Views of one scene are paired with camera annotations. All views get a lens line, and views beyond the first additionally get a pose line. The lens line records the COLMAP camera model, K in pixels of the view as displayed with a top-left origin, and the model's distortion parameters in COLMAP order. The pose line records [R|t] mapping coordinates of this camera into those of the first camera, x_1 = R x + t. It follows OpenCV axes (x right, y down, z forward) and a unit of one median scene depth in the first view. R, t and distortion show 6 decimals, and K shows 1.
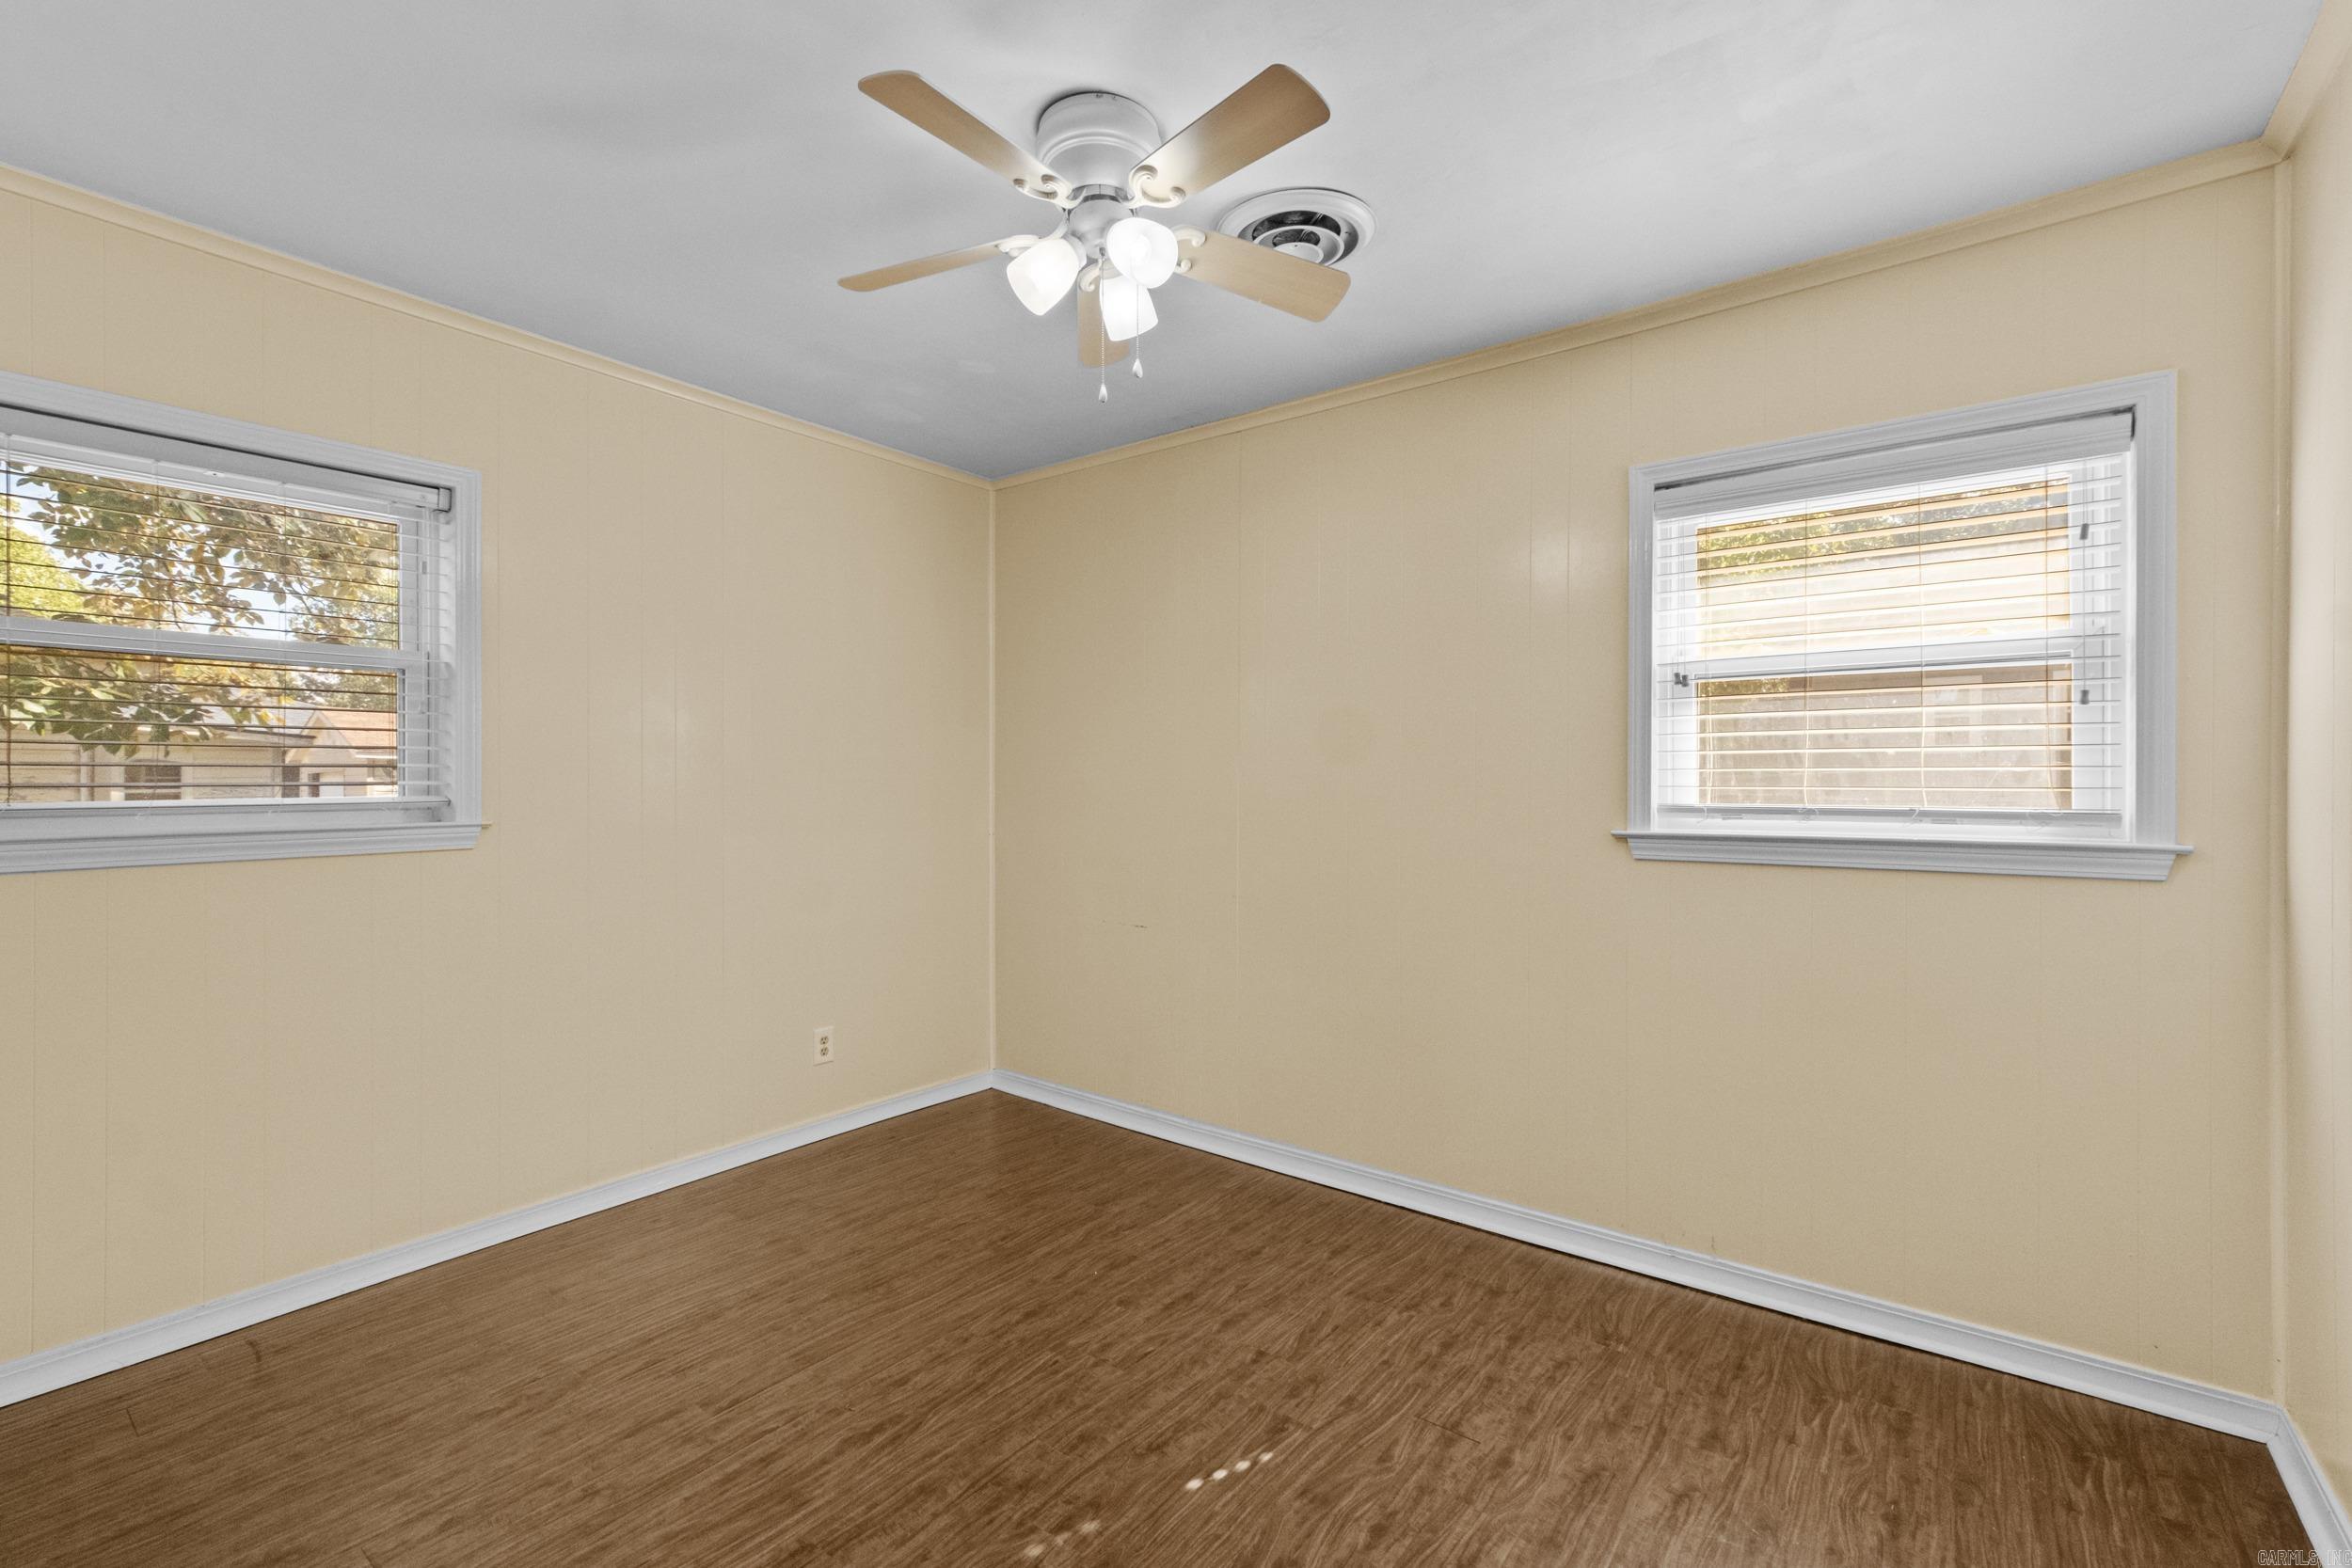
lens RADIAL K [[1019.2, 0, 1163.8], [0, 1019.2, 784.9], [0, 0, 1]] dist [0.008478, 0.000303]
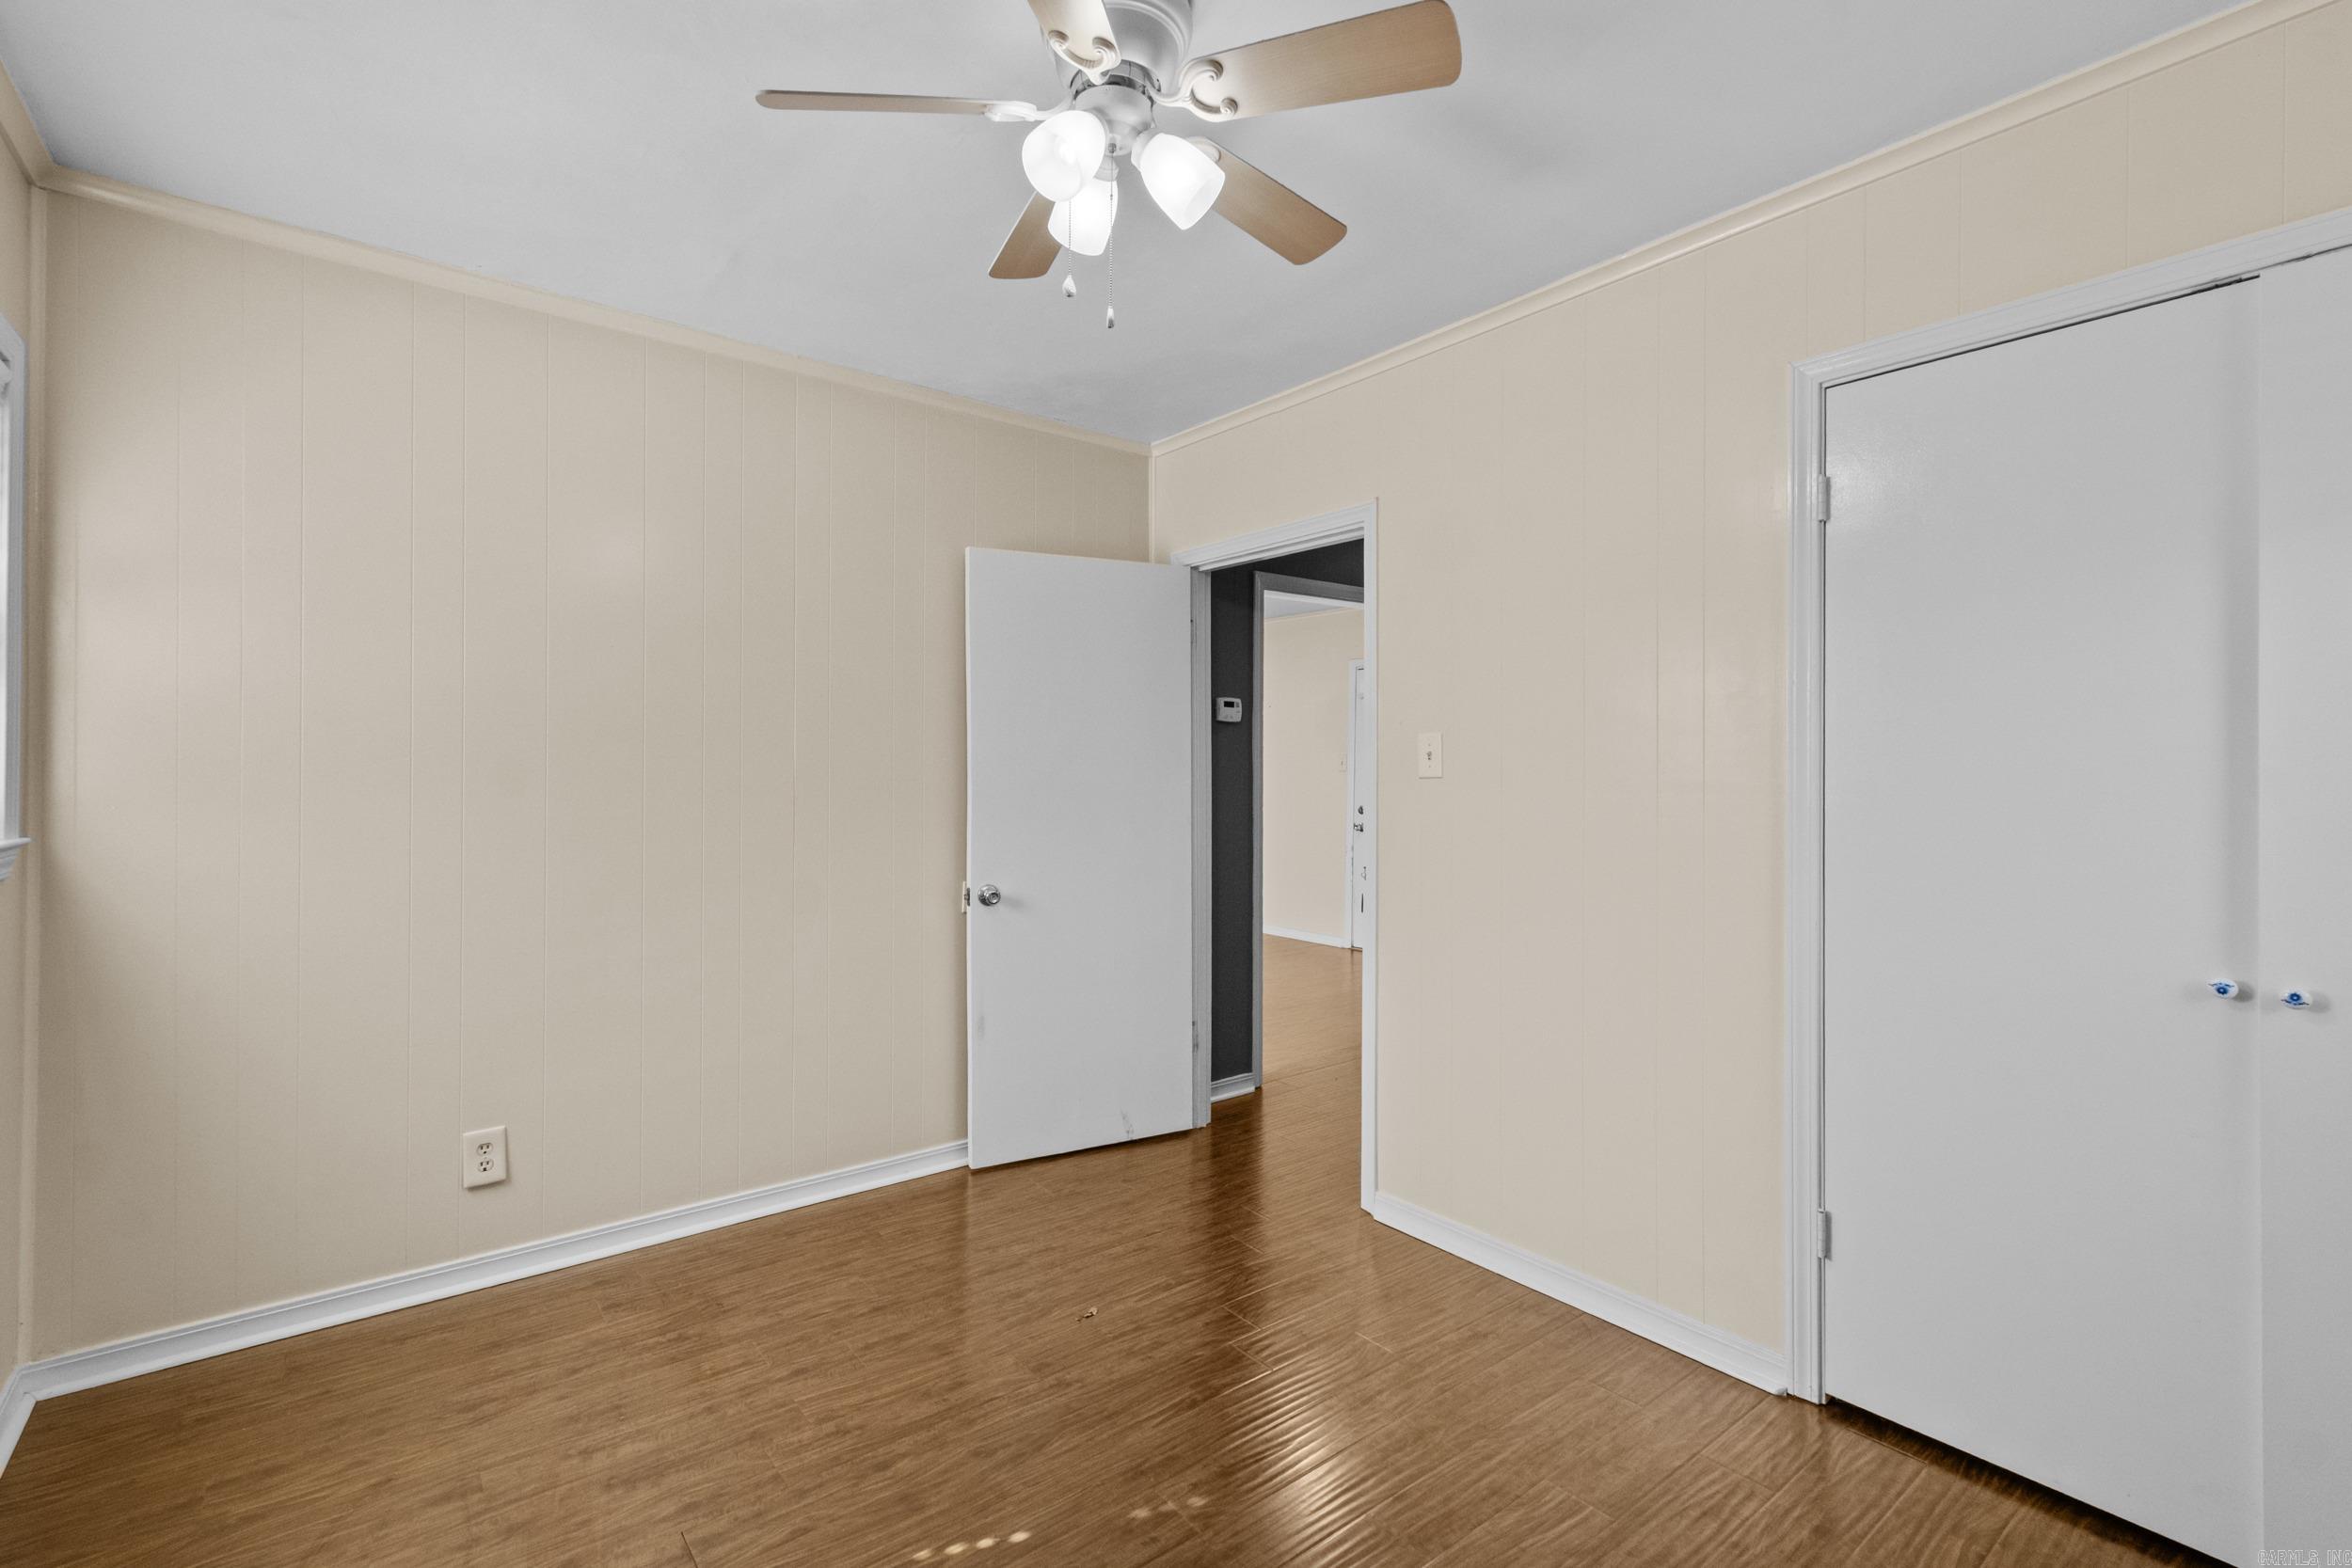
lens RADIAL K [[1019.2, 0, 1163.8], [0, 1019.2, 784.9], [0, 0, 1]] dist [0.008478, 0.000303]
pose [[-0.968921, -0.004152, 0.247337, -0.330126], [-0.002011, 0.999958, 0.008908, -0.002264], [-0.247363, 0.008133, -0.968889, 1.896437]]
